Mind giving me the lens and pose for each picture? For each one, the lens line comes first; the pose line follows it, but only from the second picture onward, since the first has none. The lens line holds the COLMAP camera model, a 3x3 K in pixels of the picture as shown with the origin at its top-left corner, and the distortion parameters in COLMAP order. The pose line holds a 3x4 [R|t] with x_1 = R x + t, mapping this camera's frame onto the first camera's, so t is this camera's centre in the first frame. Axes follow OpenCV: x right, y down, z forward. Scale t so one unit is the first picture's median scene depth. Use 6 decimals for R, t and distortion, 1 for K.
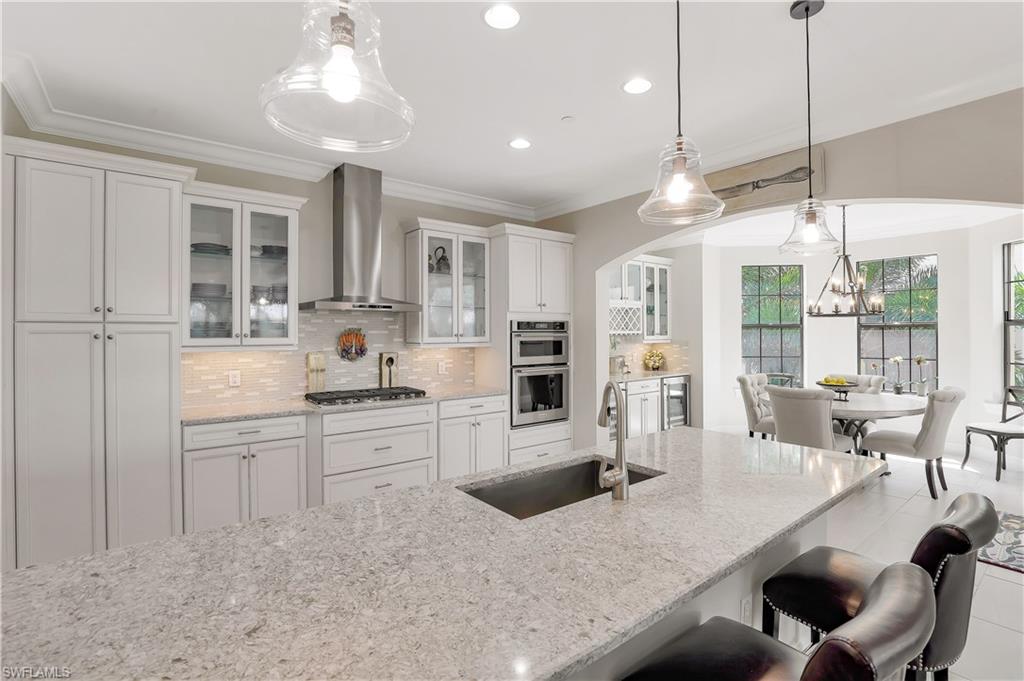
lens RADIAL K [[475.2, 0, 515.1], [0, 475.2, 338.6], [0, 0, 1]] dist [-0.020342, 0.002603]
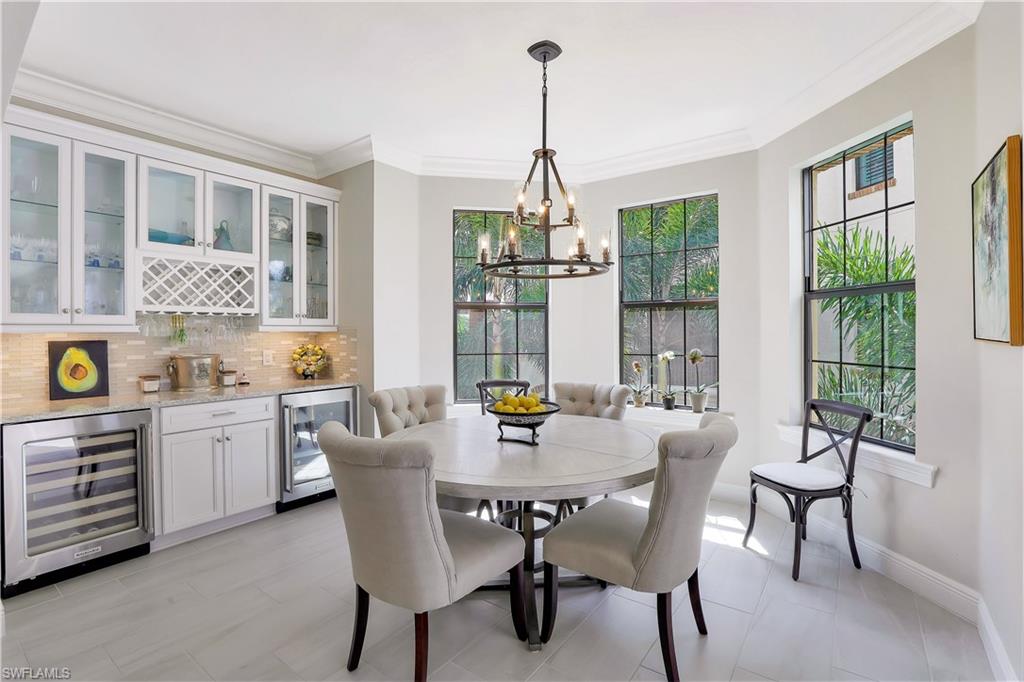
lens RADIAL K [[475.2, 0, 509.1], [0, 475.2, 337.6], [0, 0, 1]] dist [-0.020342, 0.002603]
pose [[0.966531, -0.000775, 0.256549, 0.505830], [0.000532, 0.999999, 0.001019, 0.021238], [-0.256550, -0.000849, 0.966531, 0.491842]]
